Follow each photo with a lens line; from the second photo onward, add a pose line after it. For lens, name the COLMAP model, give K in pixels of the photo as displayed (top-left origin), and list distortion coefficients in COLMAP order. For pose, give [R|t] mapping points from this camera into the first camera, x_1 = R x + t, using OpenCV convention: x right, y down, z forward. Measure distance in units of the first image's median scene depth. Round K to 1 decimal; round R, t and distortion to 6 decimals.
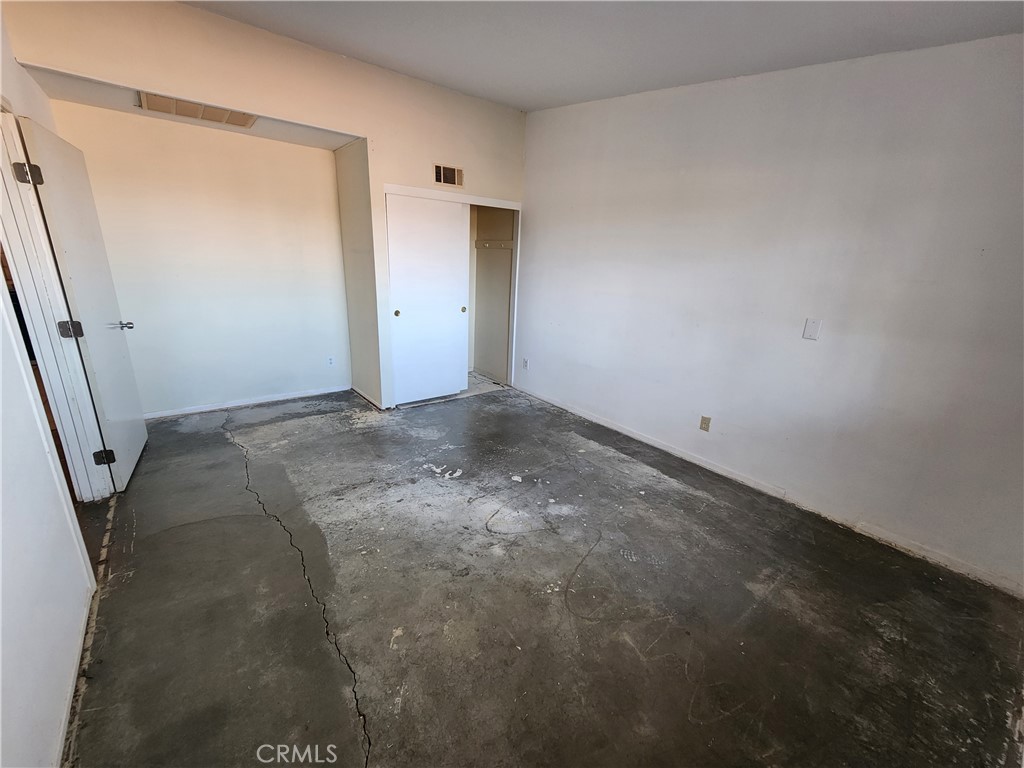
lens RADIAL K [[419.8, 0, 507.7], [0, 419.8, 385.7], [0, 0, 1]] dist [0.004292, -0.000281]
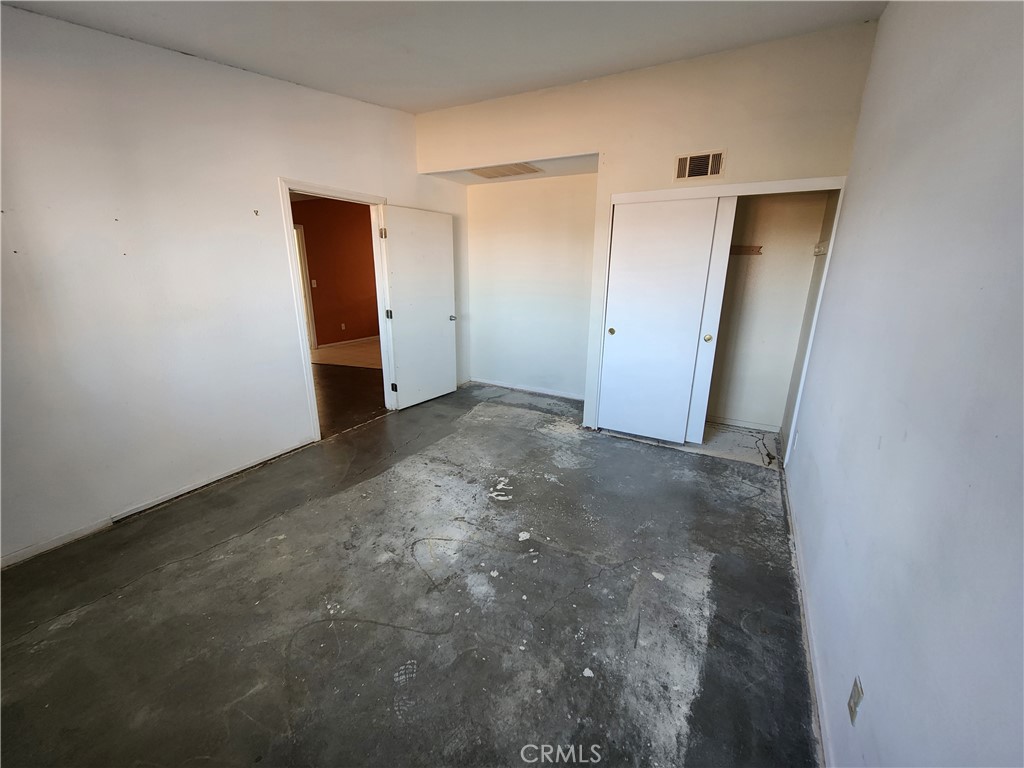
lens RADIAL K [[419.8, 0, 508.8], [0, 419.8, 384.3], [0, 0, 1]] dist [0.004292, -0.000281]
pose [[0.383670, 0.214812, -0.898139, 0.592597], [-0.262470, 0.957825, 0.116964, -0.128355], [0.885385, 0.190858, 0.423871, 0.503025]]
